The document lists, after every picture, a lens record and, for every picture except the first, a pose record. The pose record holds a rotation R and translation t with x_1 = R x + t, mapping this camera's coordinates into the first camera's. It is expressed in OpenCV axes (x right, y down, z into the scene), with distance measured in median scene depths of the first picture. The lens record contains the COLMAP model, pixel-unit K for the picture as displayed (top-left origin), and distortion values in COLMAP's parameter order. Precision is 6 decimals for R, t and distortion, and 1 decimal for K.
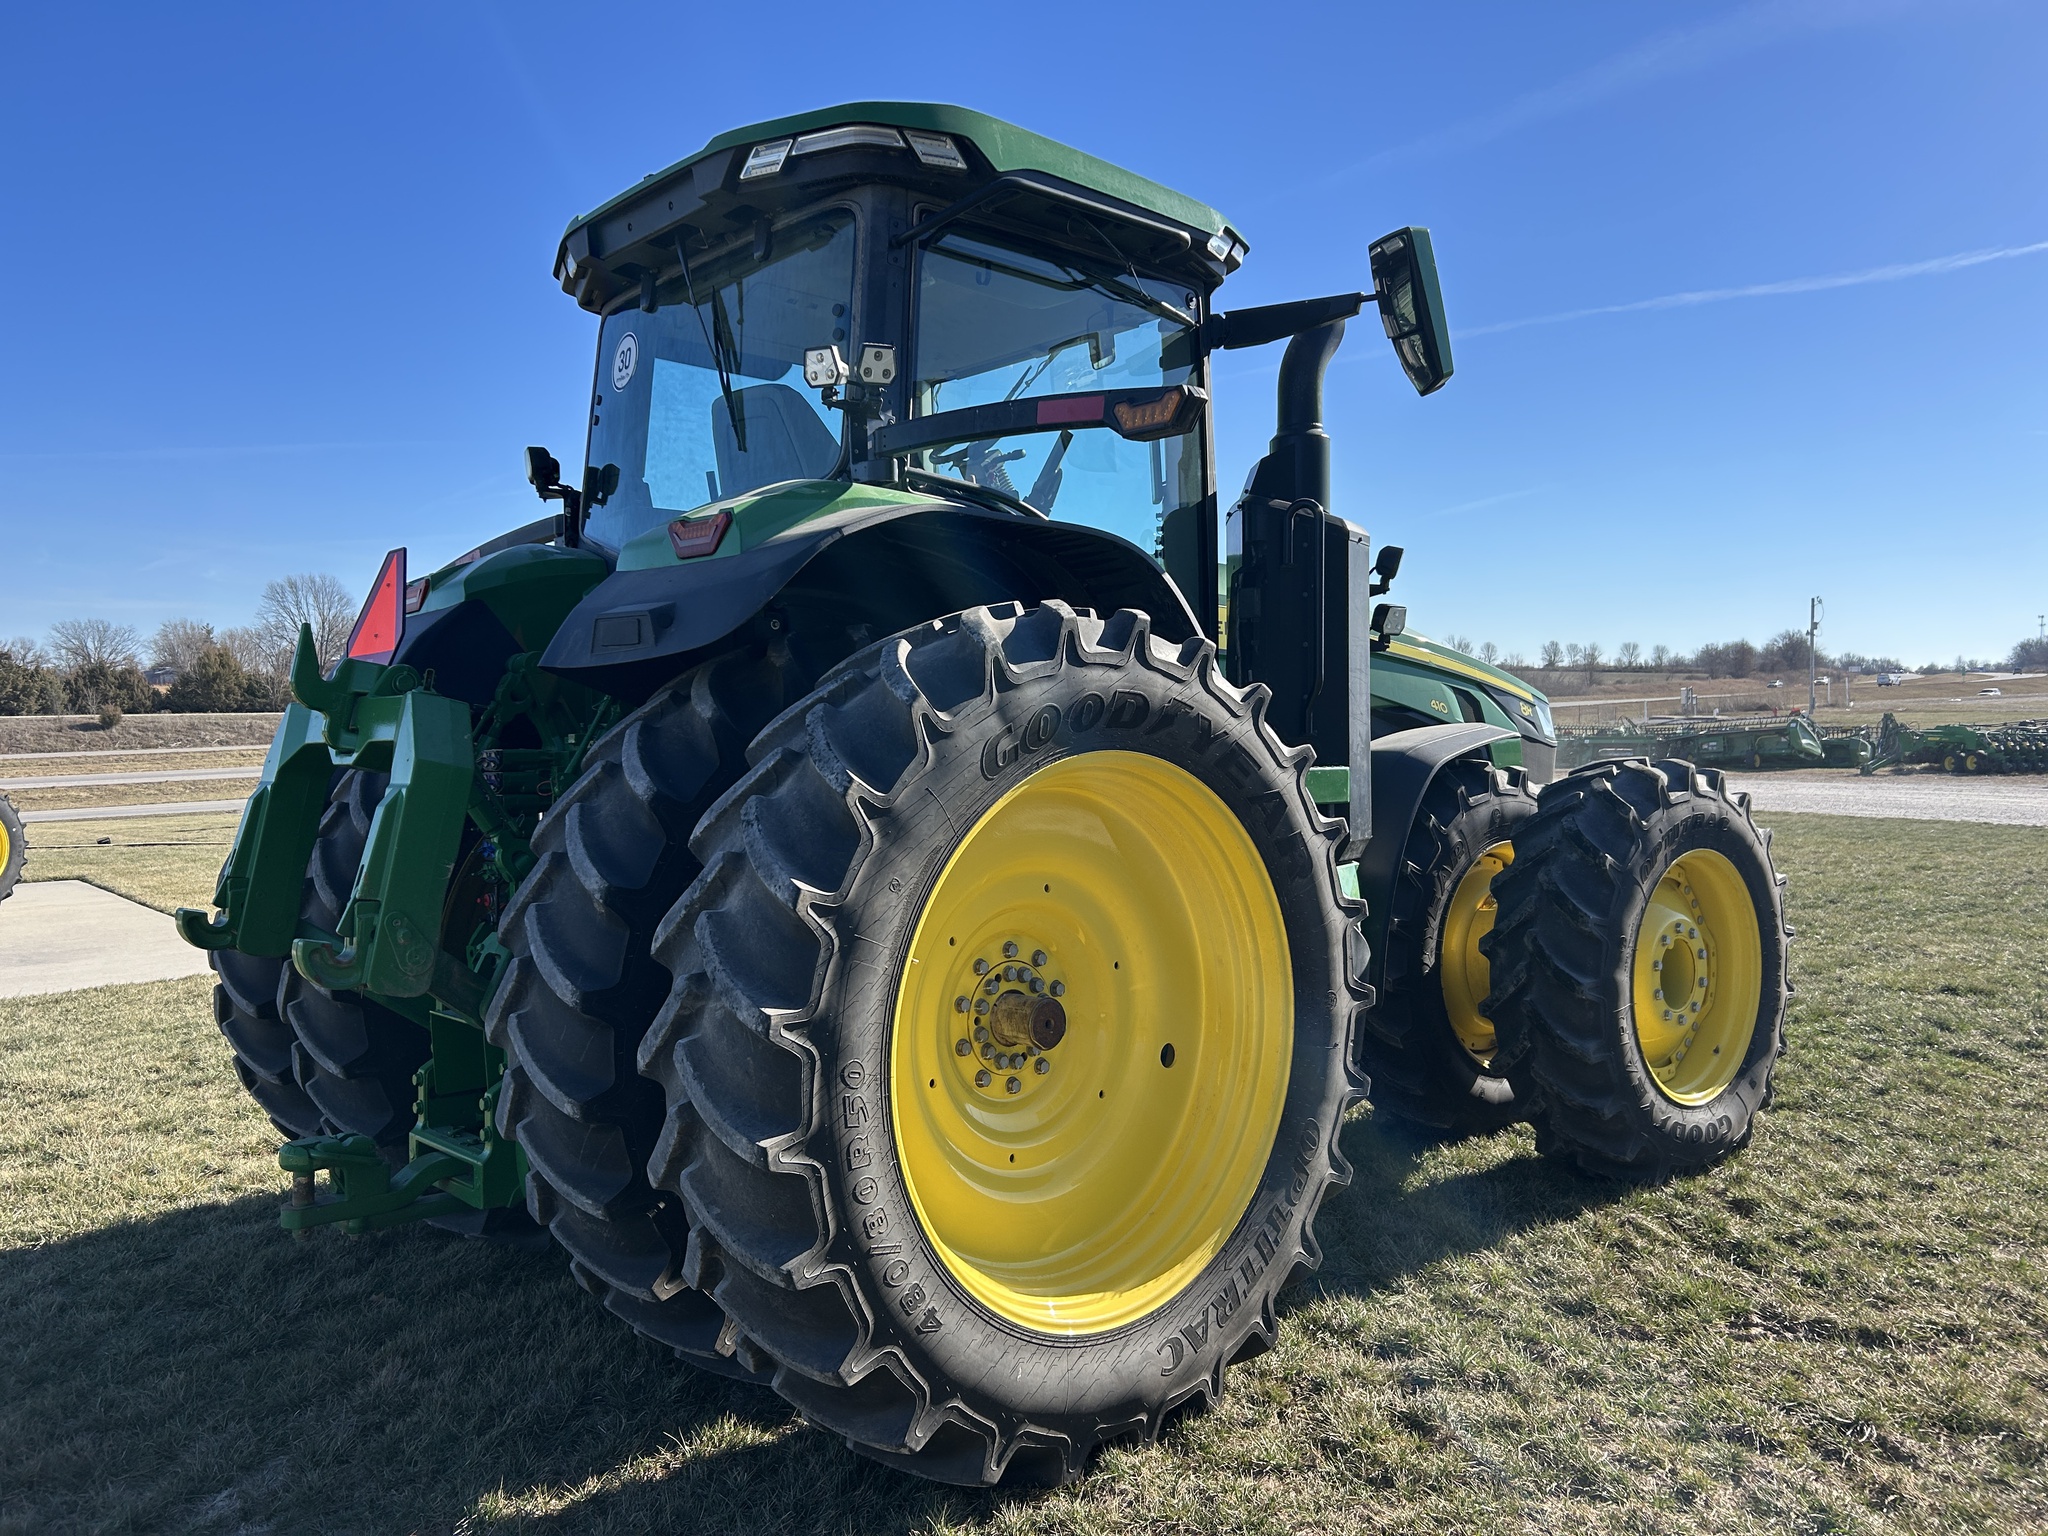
lens RADIAL K [[1516.7, 0, 1024.0], [0, 1516.7, 768.0], [0, 0, 1]] dist [0.003793, -0.009220]
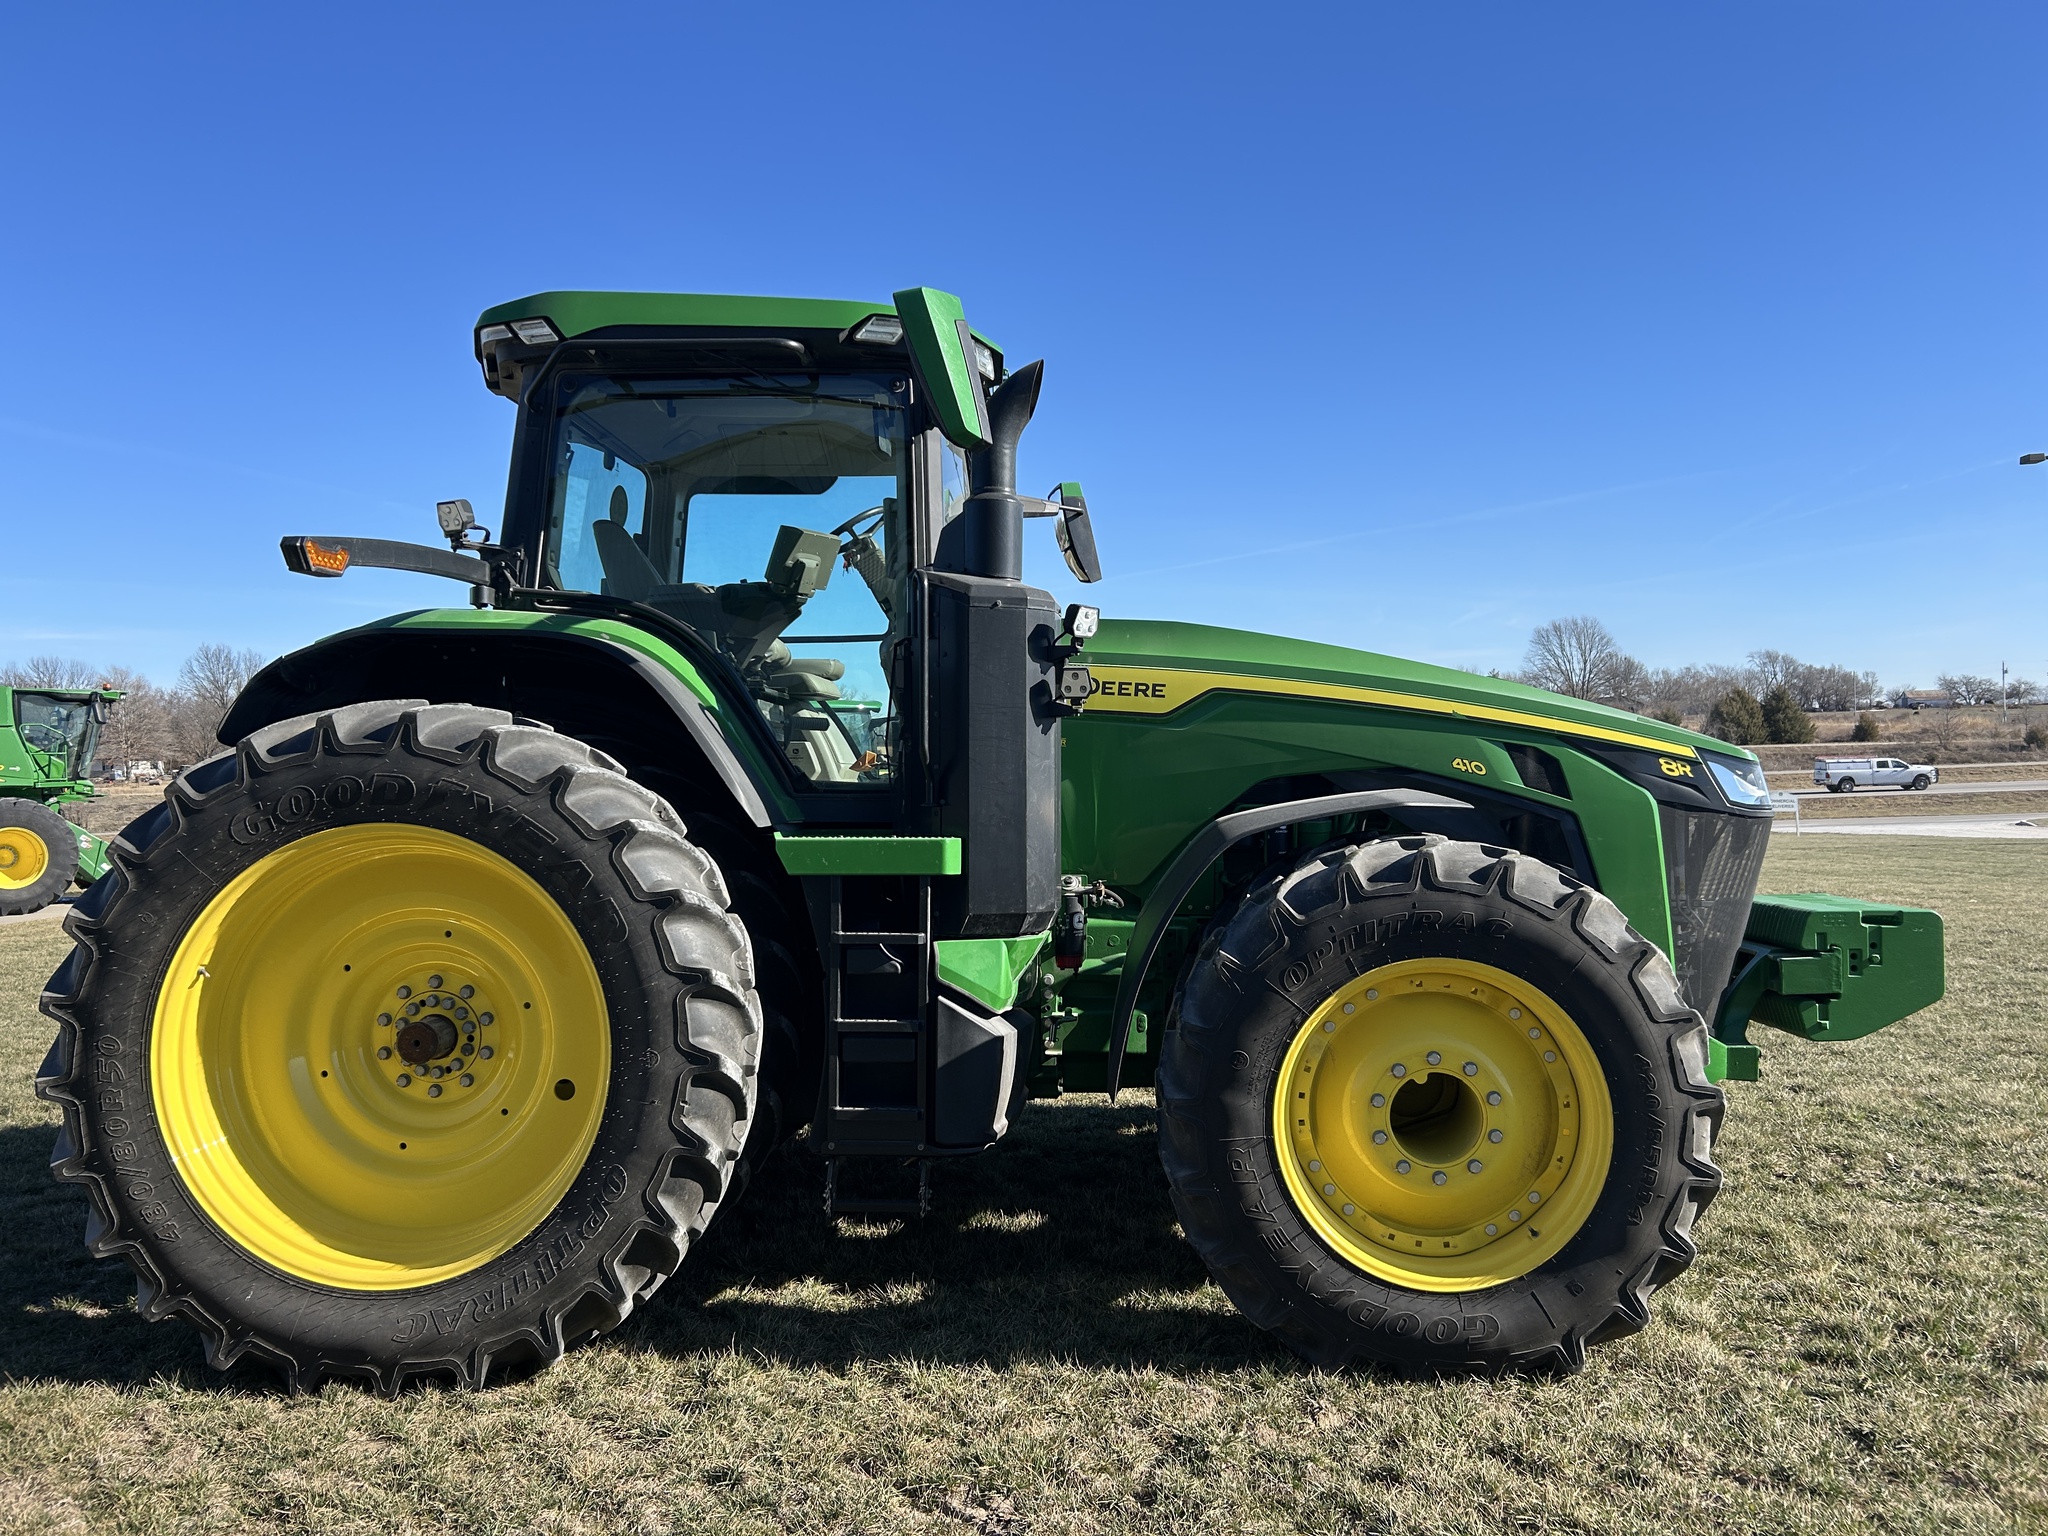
lens RADIAL K [[1517.9, 0, 1024.0], [0, 1517.9, 768.0], [0, 0, 1]] dist [-0.005140, -0.004681]
pose [[0.721585, -0.006499, -0.692296, 1.225124], [-0.009869, 0.999758, -0.019672, -0.035545], [0.692256, 0.021027, 0.721346, 0.444457]]
